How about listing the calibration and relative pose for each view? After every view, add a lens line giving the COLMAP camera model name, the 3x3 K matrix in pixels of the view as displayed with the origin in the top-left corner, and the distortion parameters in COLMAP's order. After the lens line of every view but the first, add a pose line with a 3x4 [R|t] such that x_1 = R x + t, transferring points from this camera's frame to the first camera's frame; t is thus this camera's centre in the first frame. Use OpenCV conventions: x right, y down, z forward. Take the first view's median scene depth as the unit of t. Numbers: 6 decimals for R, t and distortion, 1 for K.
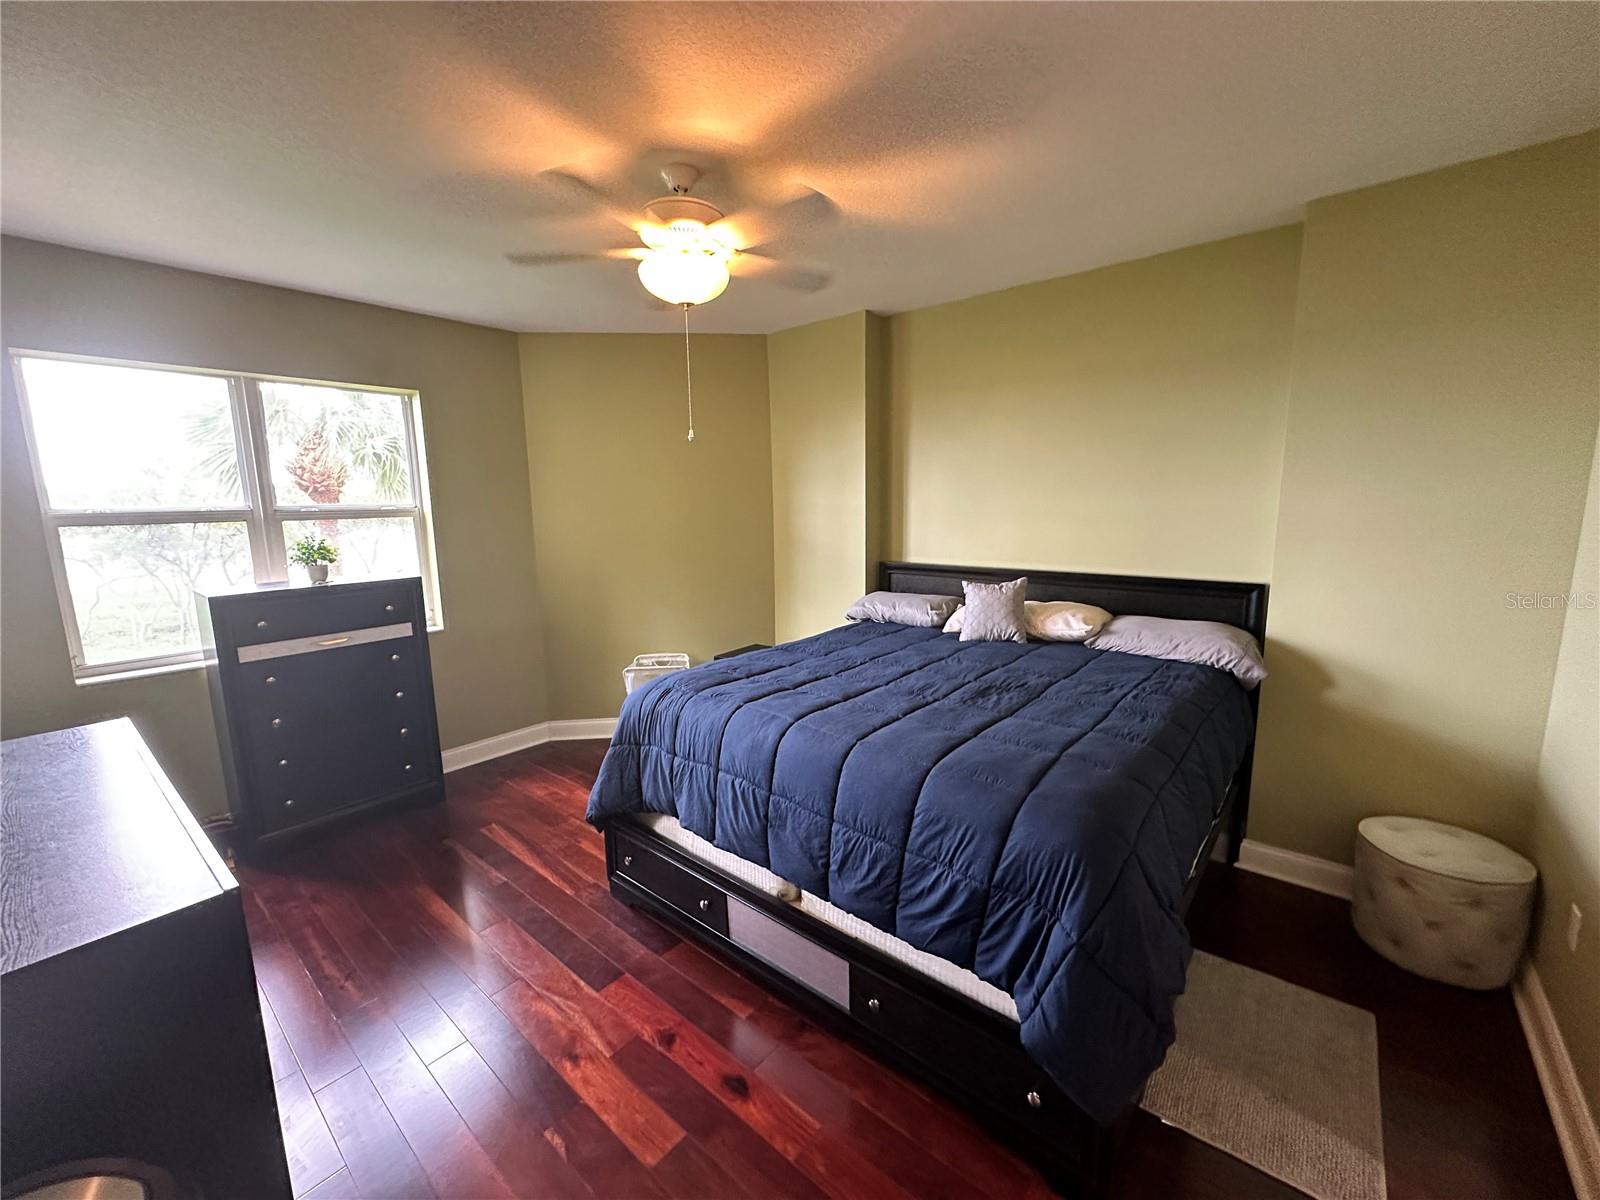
lens RADIAL K [[638.3, 0, 799.1], [0, 638.3, 600.2], [0, 0, 1]] dist [-0.002151, 0.000623]
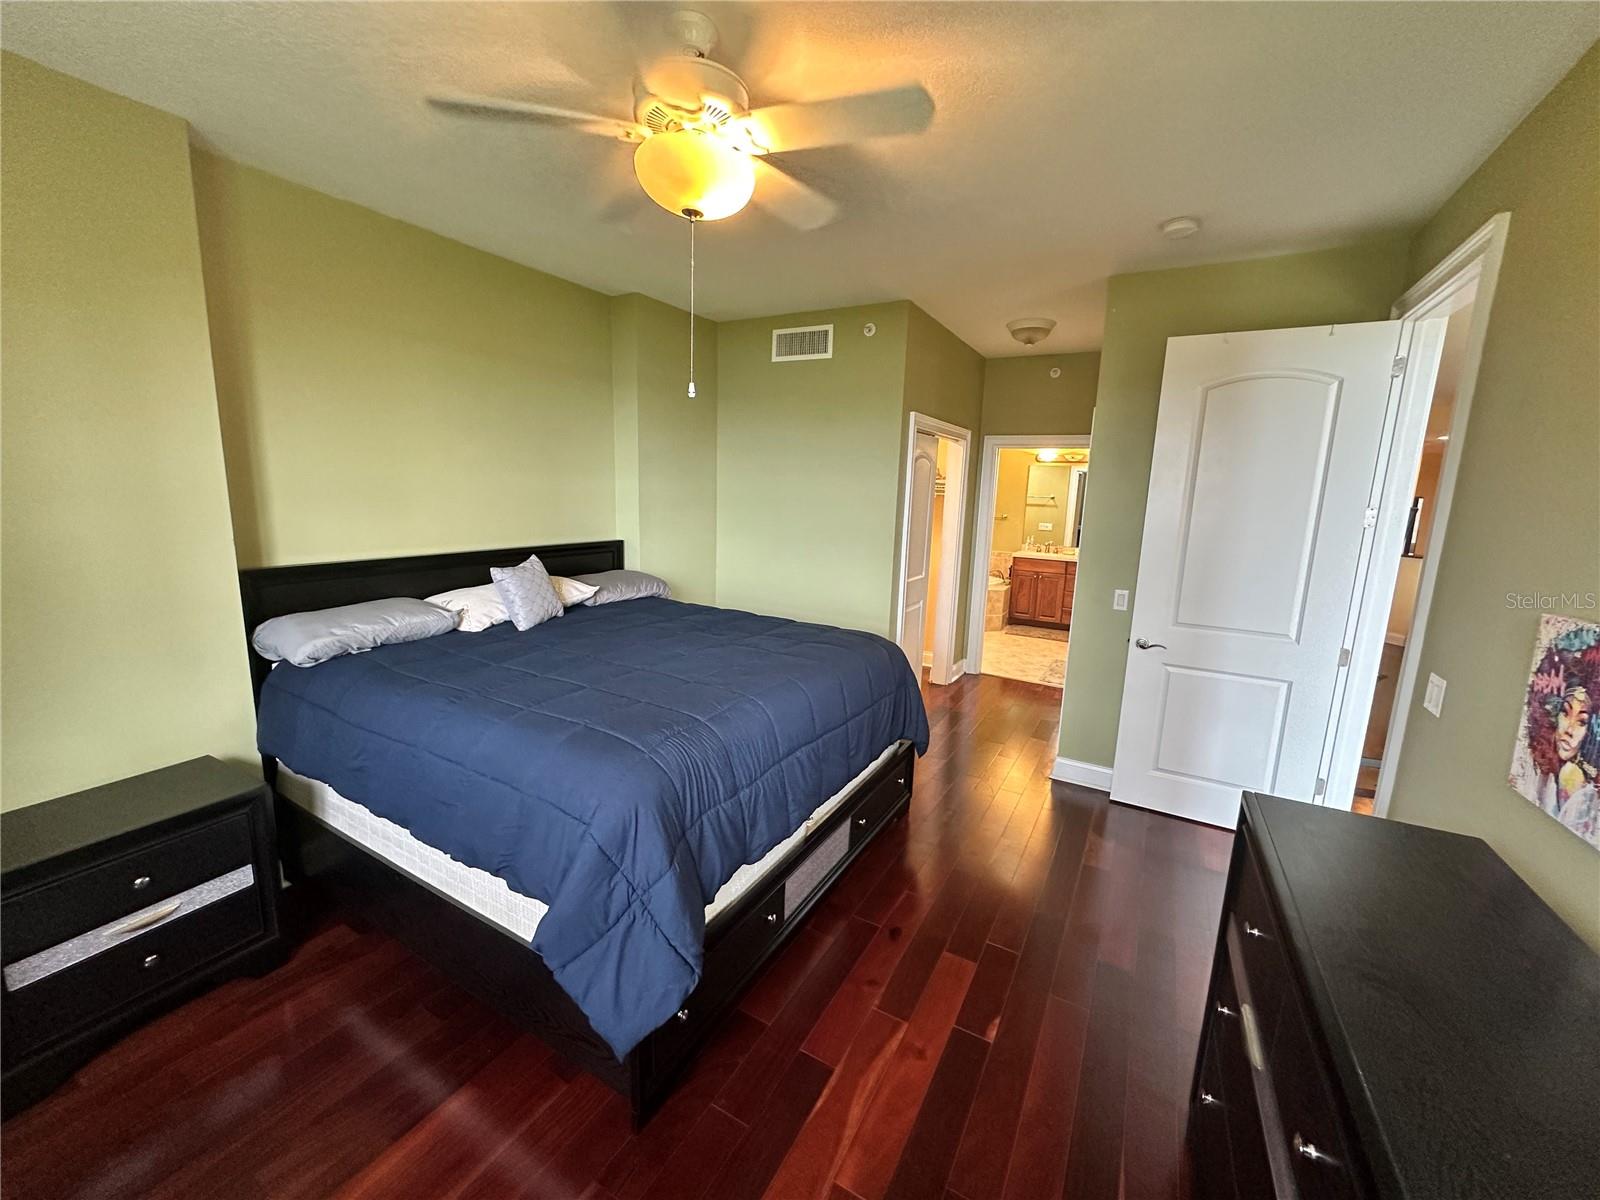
lens RADIAL K [[638.3, 0, 799.1], [0, 638.3, 600.2], [0, 0, 1]] dist [-0.002151, 0.000623]
pose [[-0.186047, -0.163741, 0.968801, -0.733557], [0.122467, 0.974462, 0.188217, -0.107797], [-0.974879, 0.153664, -0.161243, 0.781854]]
